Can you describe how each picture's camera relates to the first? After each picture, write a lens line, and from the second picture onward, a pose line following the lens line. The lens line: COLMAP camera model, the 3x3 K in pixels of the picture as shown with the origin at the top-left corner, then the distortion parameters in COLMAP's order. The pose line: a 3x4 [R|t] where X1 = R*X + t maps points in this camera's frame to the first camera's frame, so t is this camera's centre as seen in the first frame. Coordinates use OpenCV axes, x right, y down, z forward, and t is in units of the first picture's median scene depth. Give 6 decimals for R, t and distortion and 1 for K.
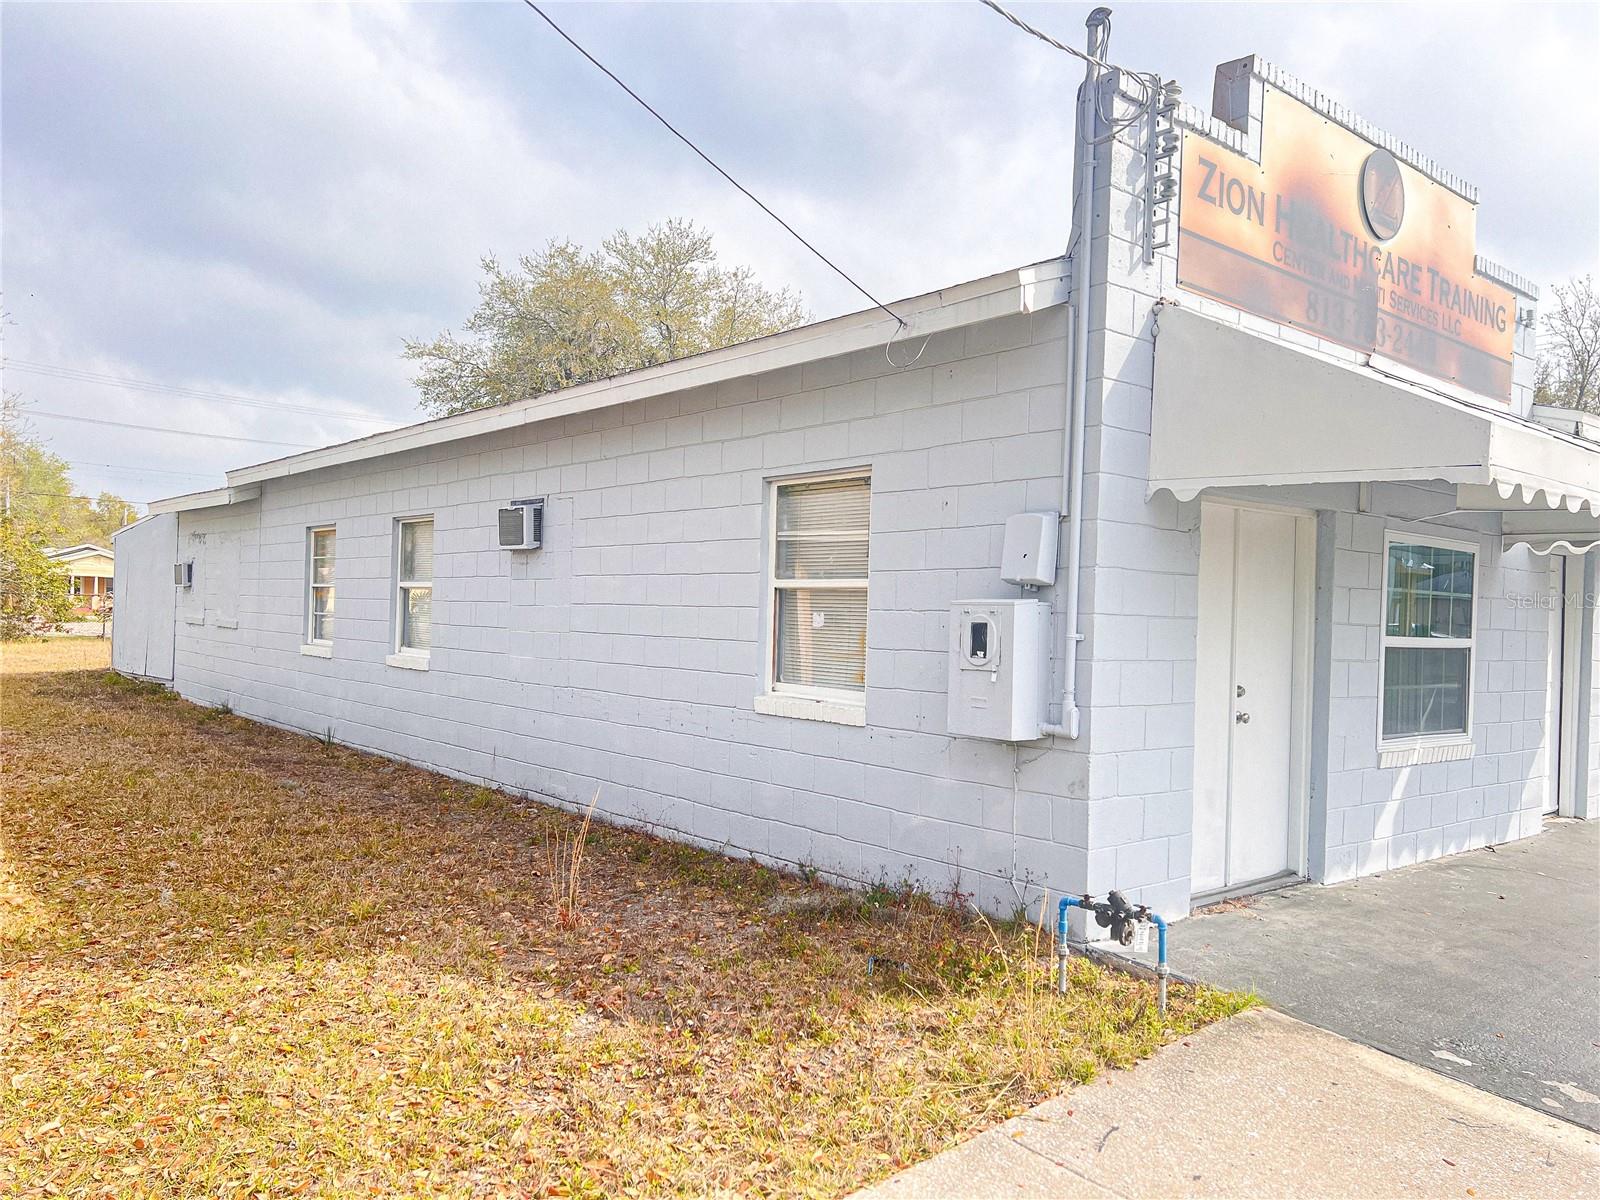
lens RADIAL K [[1205.7, 0, 769.7], [0, 1205.7, 597.4], [0, 0, 1]] dist [0.077277, -0.085055]
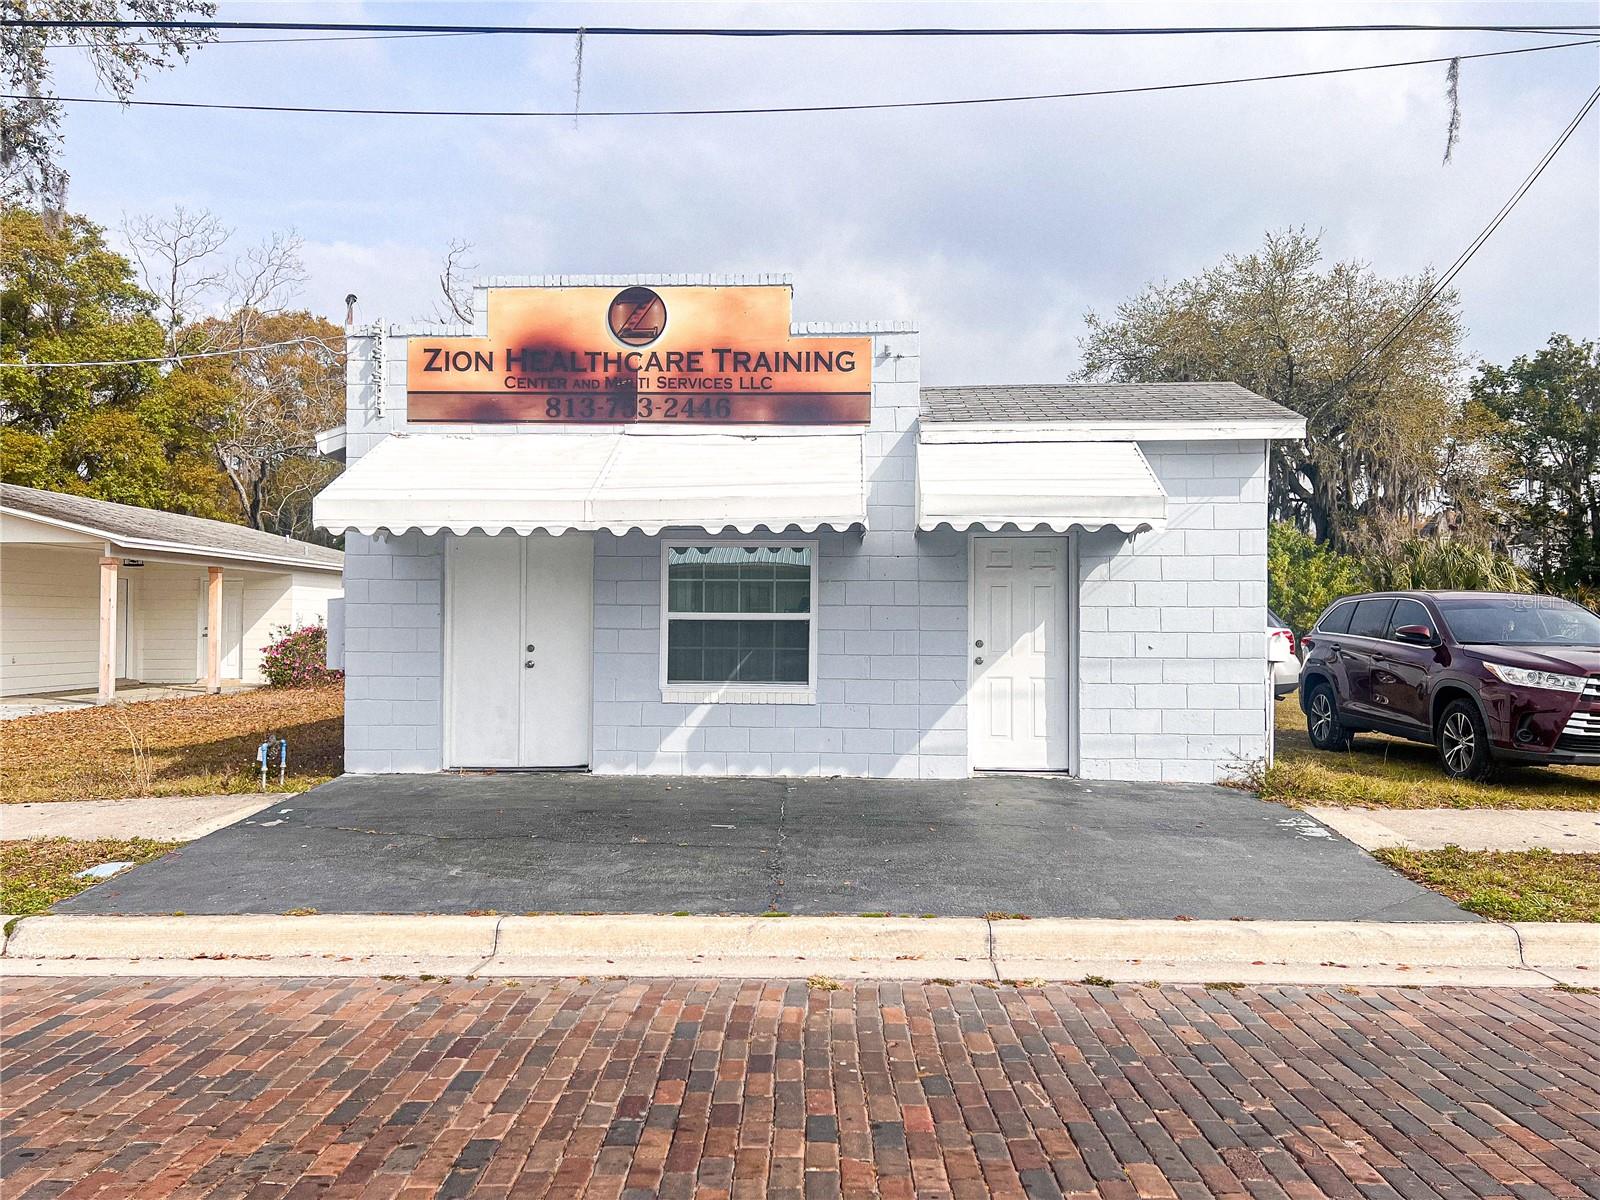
lens RADIAL K [[1205.7, 0, 794.7], [0, 1205.7, 588.1], [0, 0, 1]] dist [0.077277, -0.085055]
pose [[0.726889, -0.048361, -0.685050, 1.659801], [0.026866, 0.998756, -0.042000, 0.070185], [0.686230, 0.012125, 0.727284, 0.062322]]
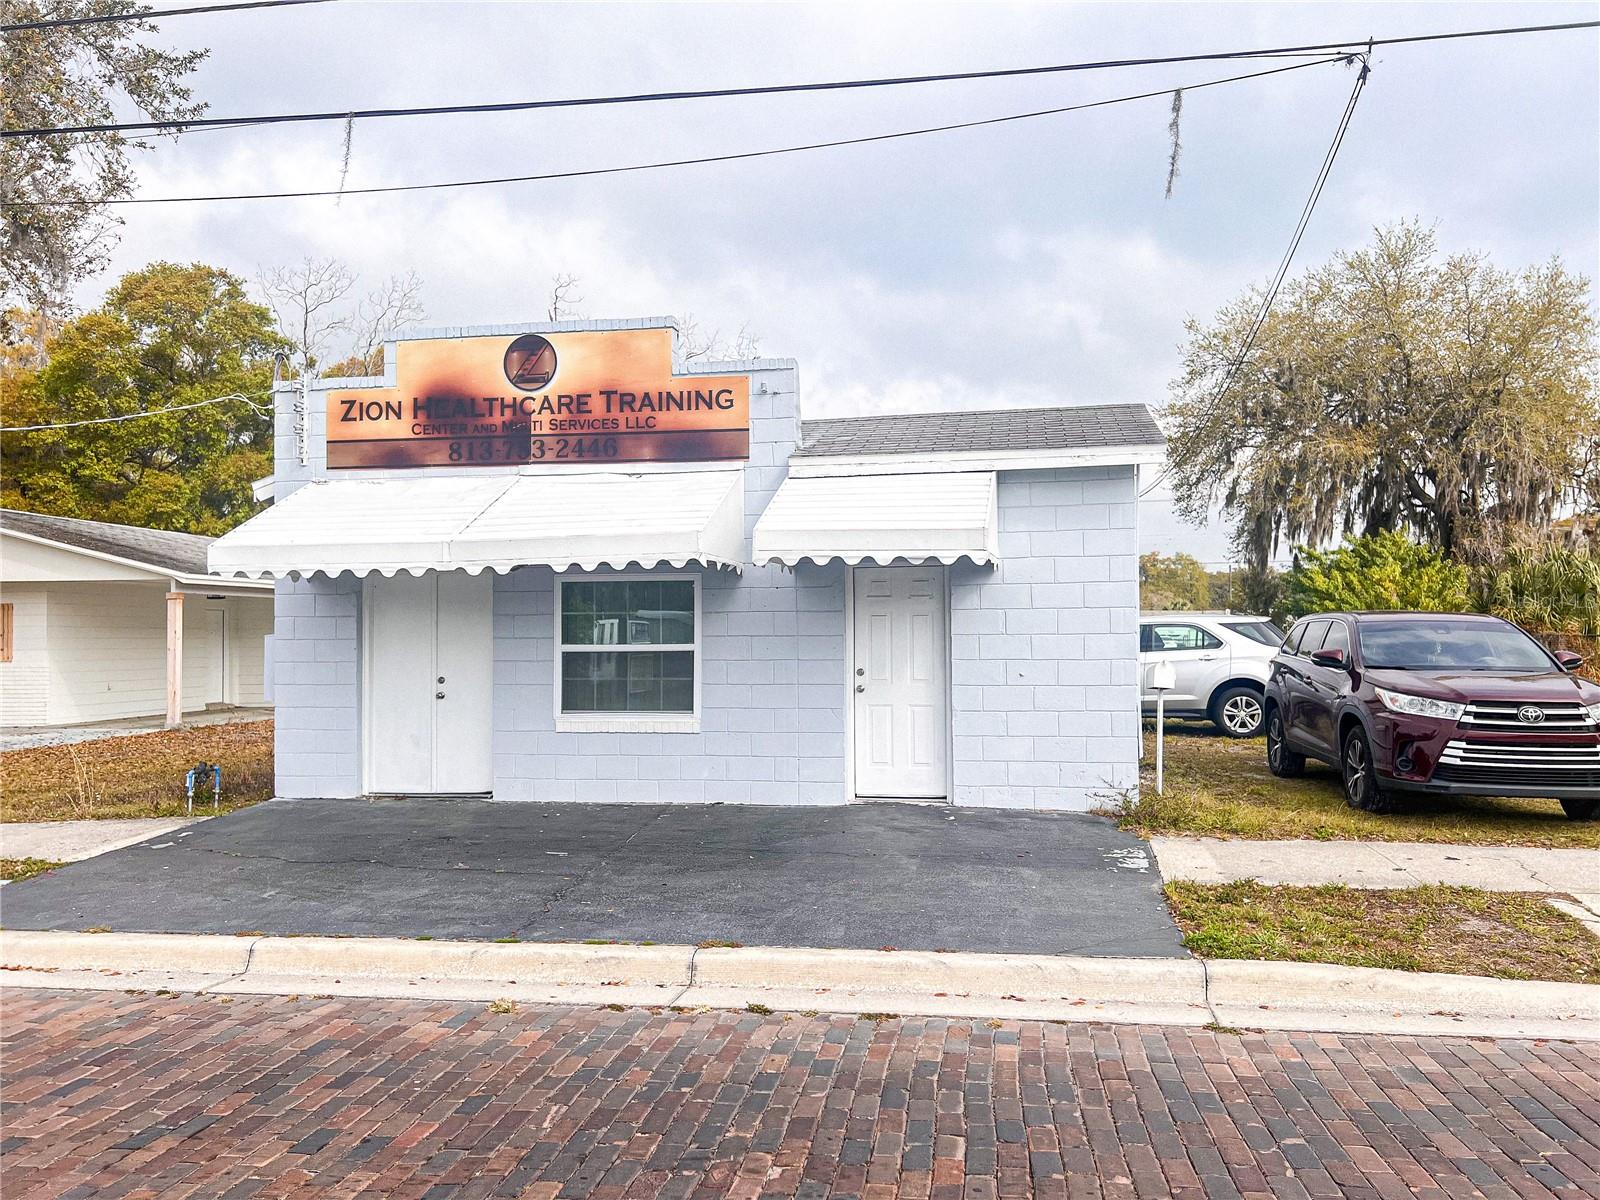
lens RADIAL K [[1205.7, 0, 791.8], [0, 1205.7, 592.7], [0, 0, 1]] dist [0.077277, -0.085055]
pose [[0.637825, -0.065504, -0.767390, 1.913800], [0.035916, 0.997822, -0.055322, 0.063461], [0.769343, 0.007724, 0.638789, 0.271721]]
